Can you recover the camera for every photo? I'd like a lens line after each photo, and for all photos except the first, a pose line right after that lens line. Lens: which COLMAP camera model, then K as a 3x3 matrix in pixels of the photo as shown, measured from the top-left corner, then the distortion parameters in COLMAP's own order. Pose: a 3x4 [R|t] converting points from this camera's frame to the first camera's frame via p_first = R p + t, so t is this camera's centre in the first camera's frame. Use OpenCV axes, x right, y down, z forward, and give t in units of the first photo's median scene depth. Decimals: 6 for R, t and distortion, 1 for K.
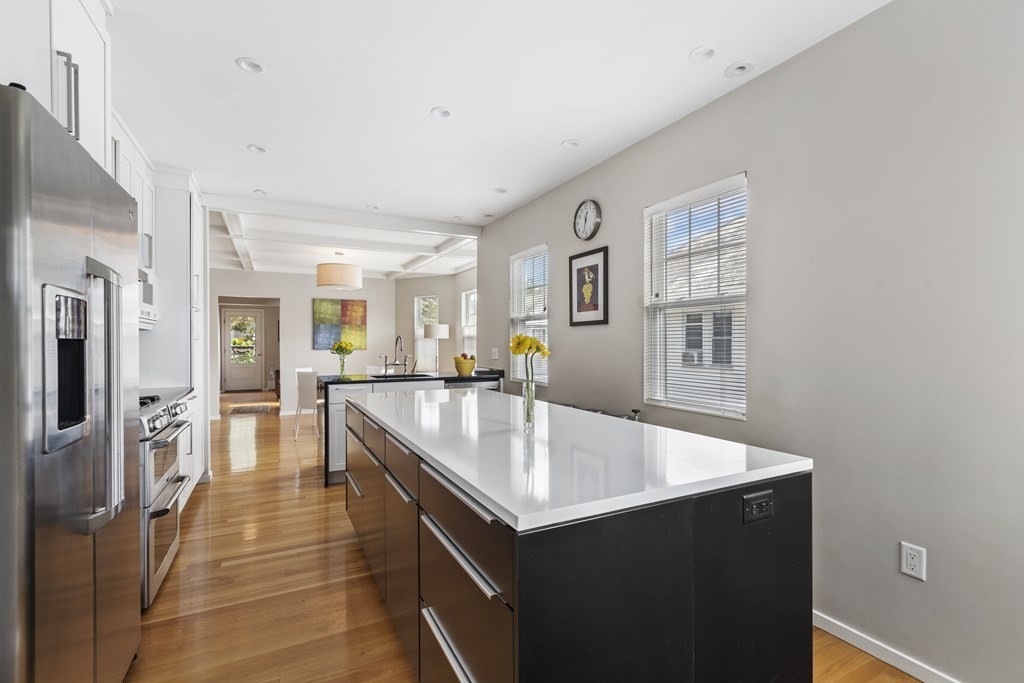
lens RADIAL K [[469.3, 0, 515.1], [0, 469.3, 344.9], [0, 0, 1]] dist [0.002877, -0.001094]
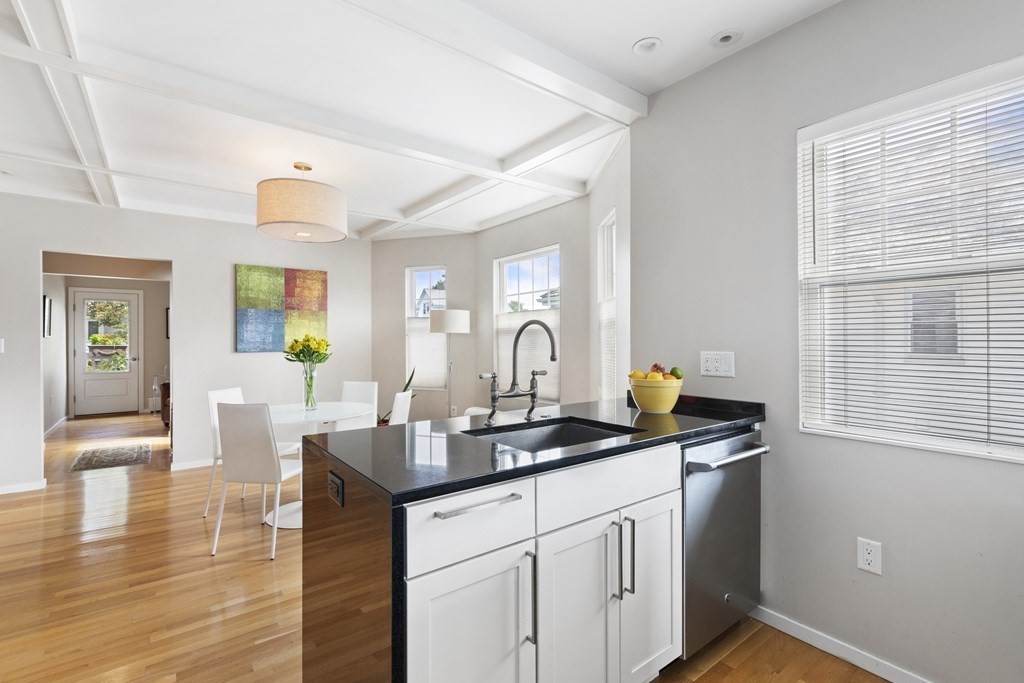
lens RADIAL K [[469.3, 0, 509.9], [0, 469.3, 336.4], [0, 0, 1]] dist [0.002877, -0.001094]
pose [[0.985838, -0.002971, 0.167671, -0.186586], [0.004752, 0.999936, -0.010227, -0.001899], [-0.167630, 0.010879, 0.985790, 0.358266]]
